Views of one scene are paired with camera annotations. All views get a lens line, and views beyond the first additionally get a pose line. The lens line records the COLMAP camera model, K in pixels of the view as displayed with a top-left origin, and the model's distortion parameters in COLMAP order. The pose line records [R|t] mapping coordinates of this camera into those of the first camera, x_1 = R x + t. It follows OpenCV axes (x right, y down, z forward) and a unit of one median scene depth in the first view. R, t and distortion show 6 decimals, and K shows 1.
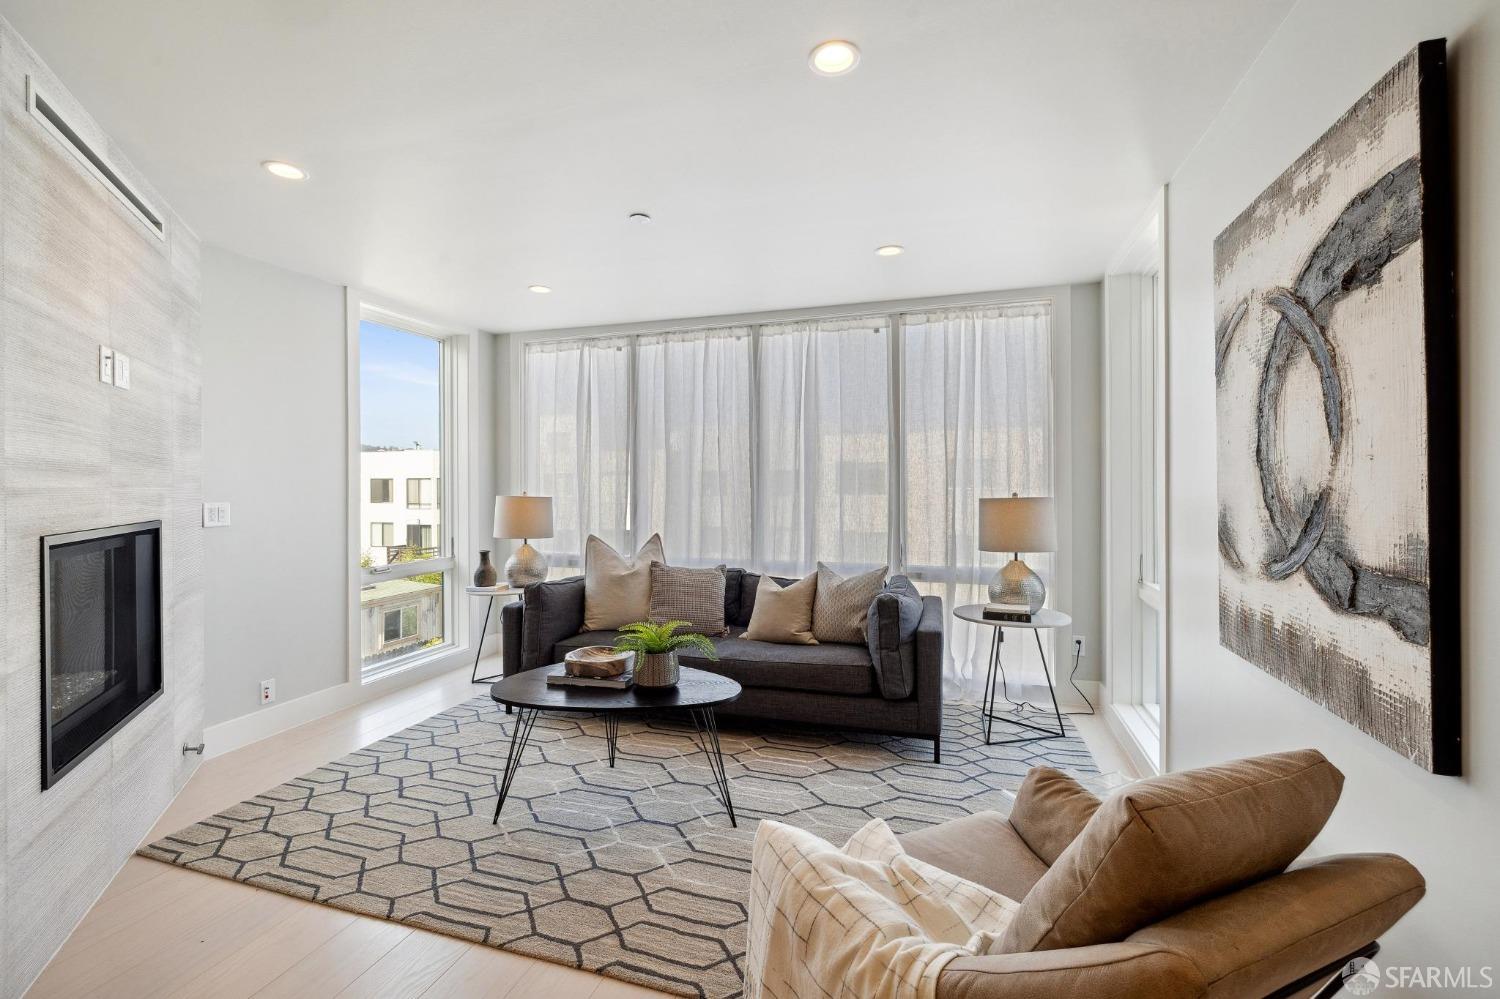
lens RADIAL K [[637.1, 0, 750.1], [0, 637.1, 477.2], [0, 0, 1]] dist [-0.001151, -0.000408]
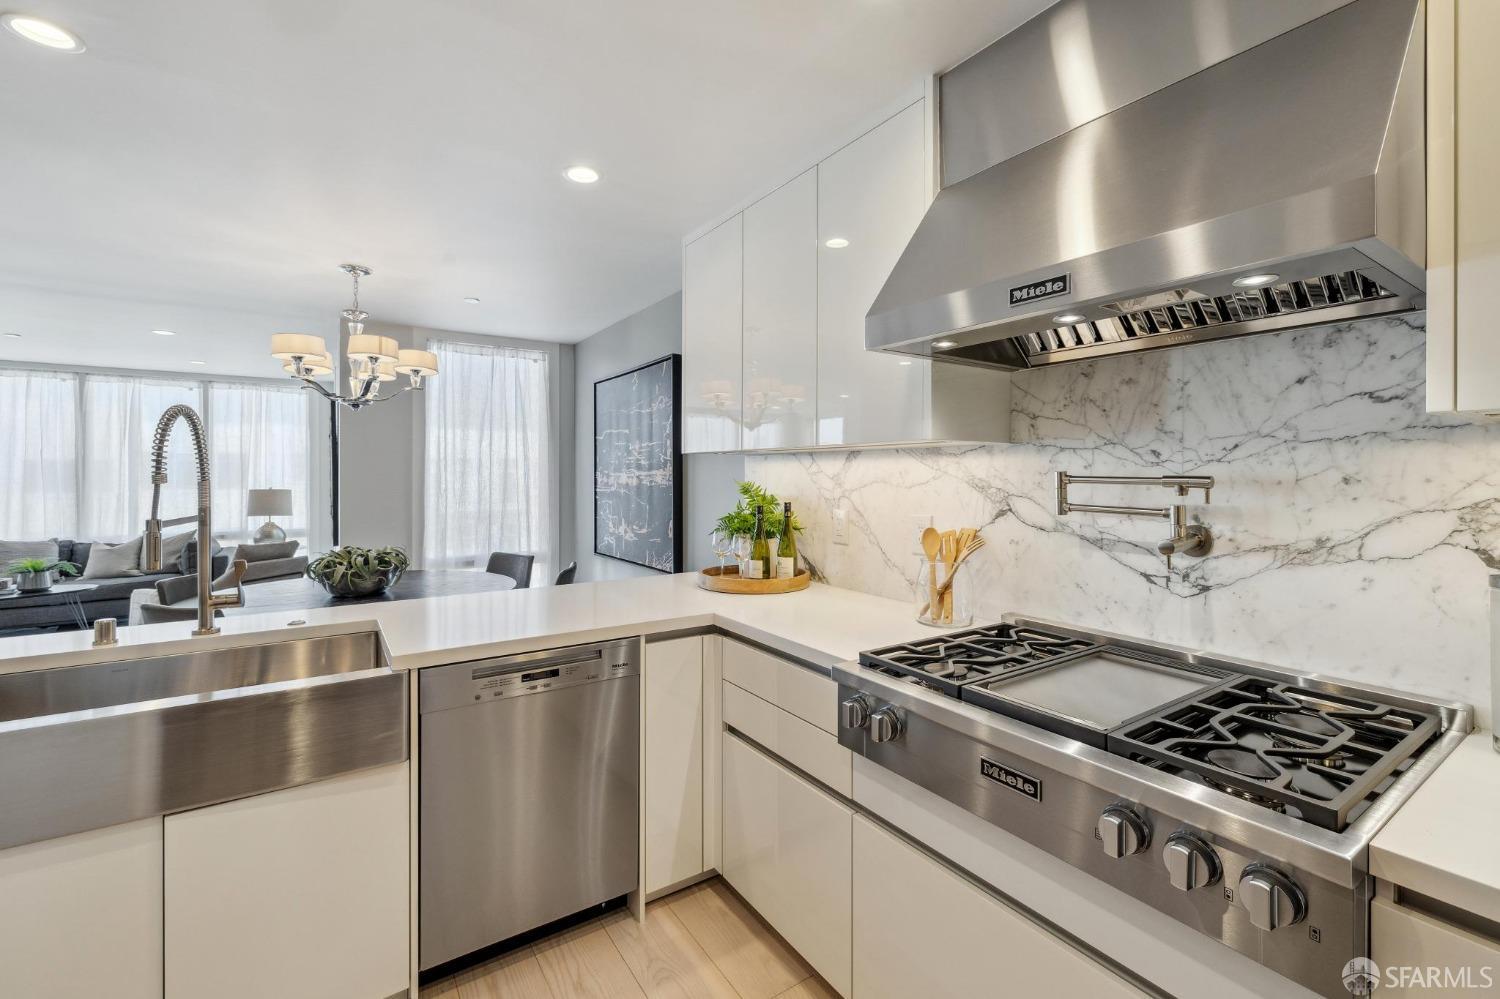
lens RADIAL K [[637.1, 0, 750.1], [0, 637.1, 477.2], [0, 0, 1]] dist [-0.001151, -0.000408]
pose [[0.626056, 0.001502, 0.779777, -0.186002], [-0.003155, 0.999995, 0.000607, -0.012133], [-0.779772, -0.002840, 0.626057, -1.210626]]
